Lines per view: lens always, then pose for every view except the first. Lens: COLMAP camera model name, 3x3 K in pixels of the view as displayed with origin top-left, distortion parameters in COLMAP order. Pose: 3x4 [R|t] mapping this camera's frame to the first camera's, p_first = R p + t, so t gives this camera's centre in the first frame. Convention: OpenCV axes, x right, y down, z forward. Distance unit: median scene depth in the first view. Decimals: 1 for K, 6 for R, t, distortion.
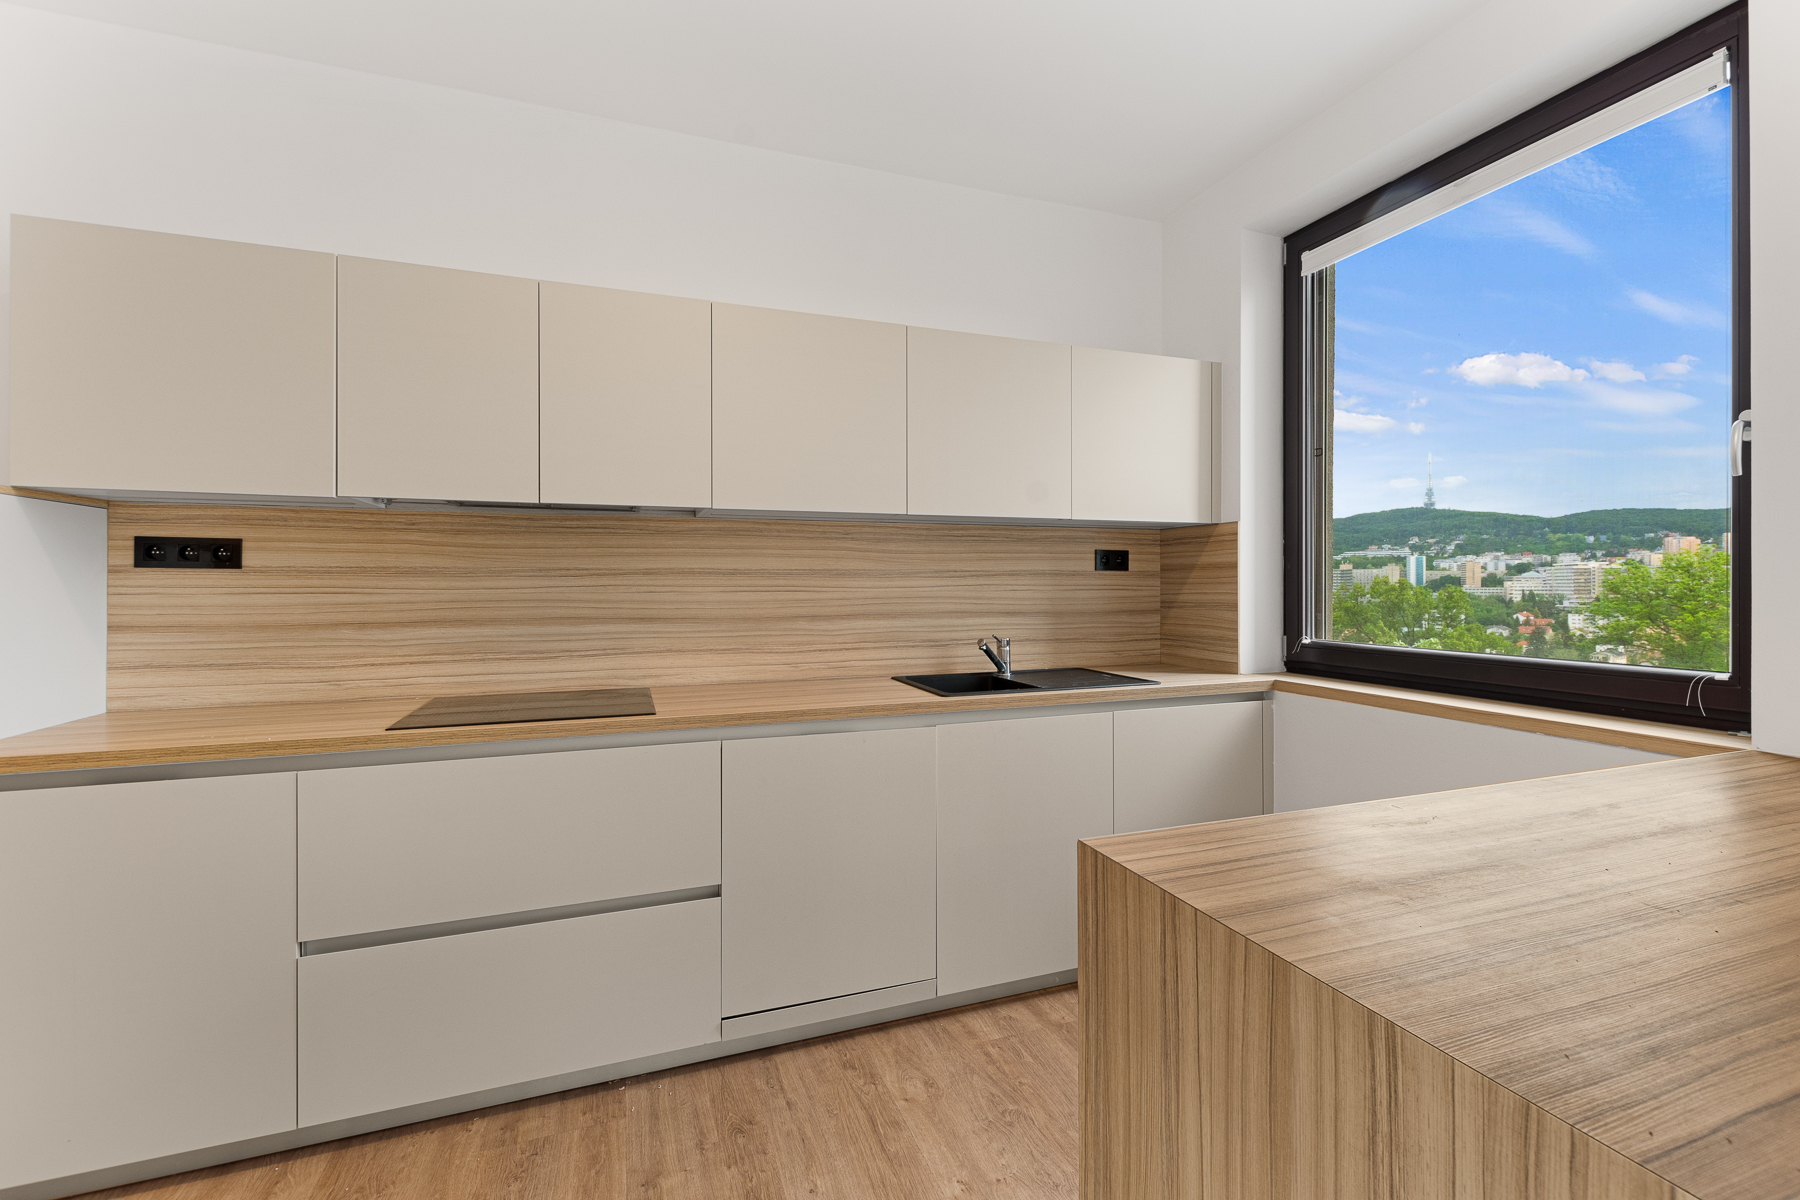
lens RADIAL K [[784.6, 0, 918.4], [0, 784.6, 597.0], [0, 0, 1]] dist [0.007895, -0.005024]
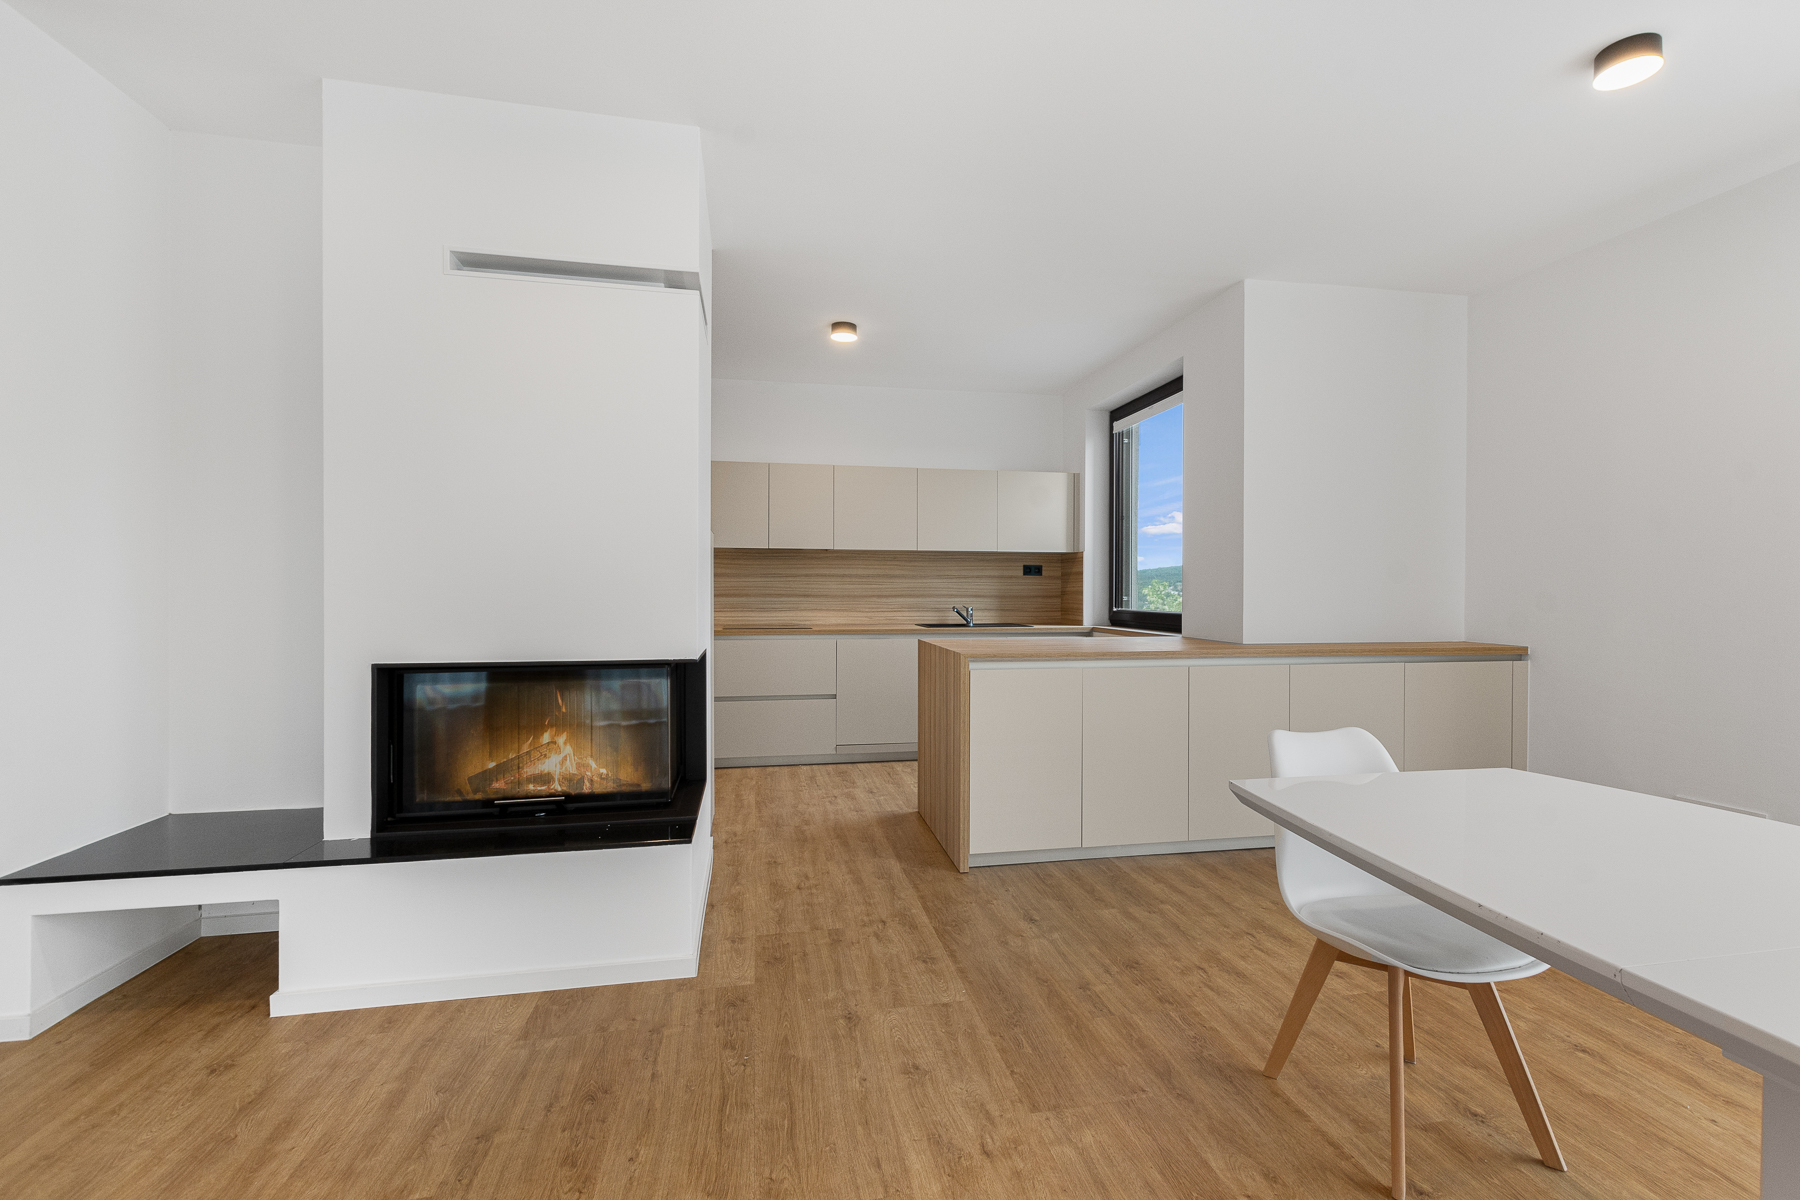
lens RADIAL K [[784.6, 0, 918.4], [0, 784.6, 597.0], [0, 0, 1]] dist [0.007895, -0.005024]
pose [[0.986511, 0.007828, -0.163505, 0.352062], [-0.009098, 0.999934, -0.007019, 0.044820], [0.163439, 0.008412, 0.986518, -1.211660]]
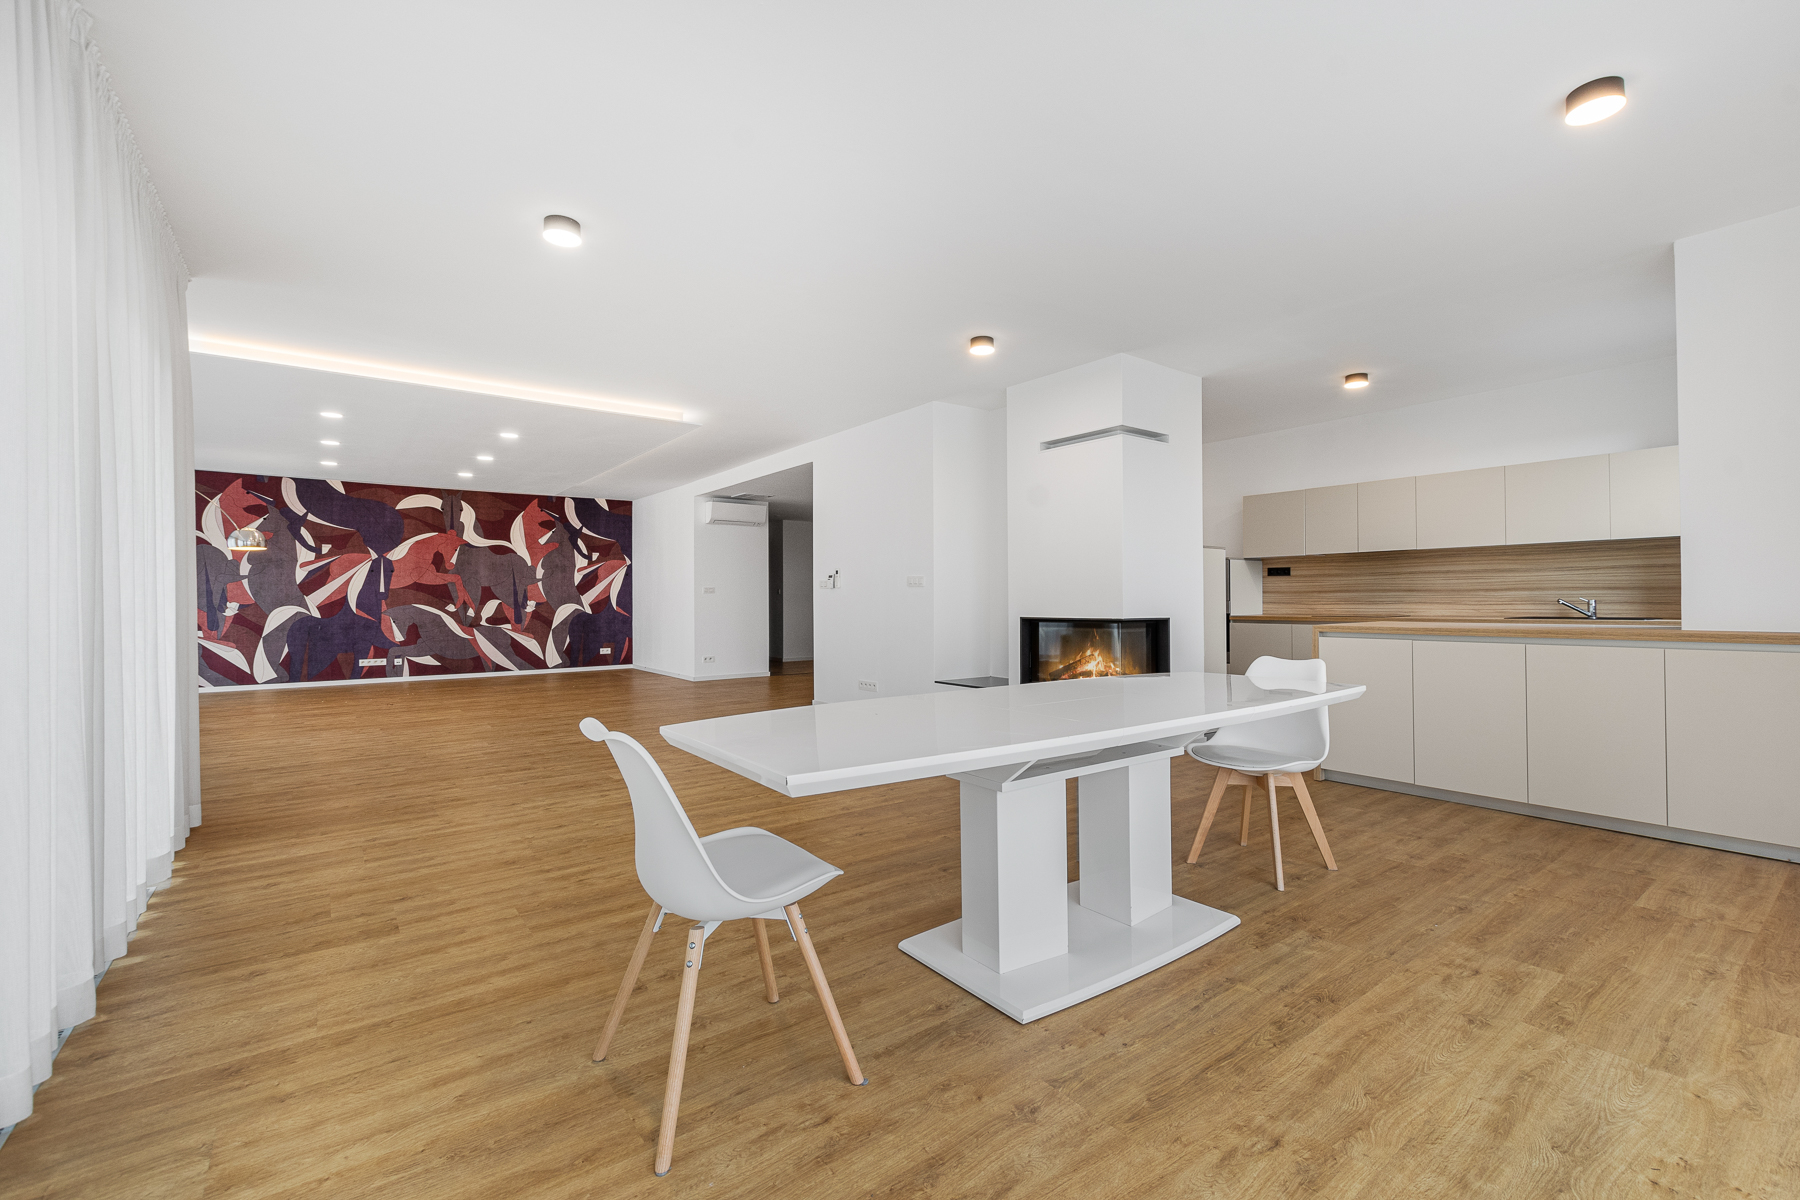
lens RADIAL K [[798.1, 0, 900.0], [0, 798.1, 600.0], [0, 0, 1]] dist [0.003730, 0.000072]
pose [[0.262174, -0.001561, -0.965019, 1.801229], [-0.013406, 0.999896, -0.005259, 0.097151], [0.964928, 0.014316, 0.262126, -1.376630]]
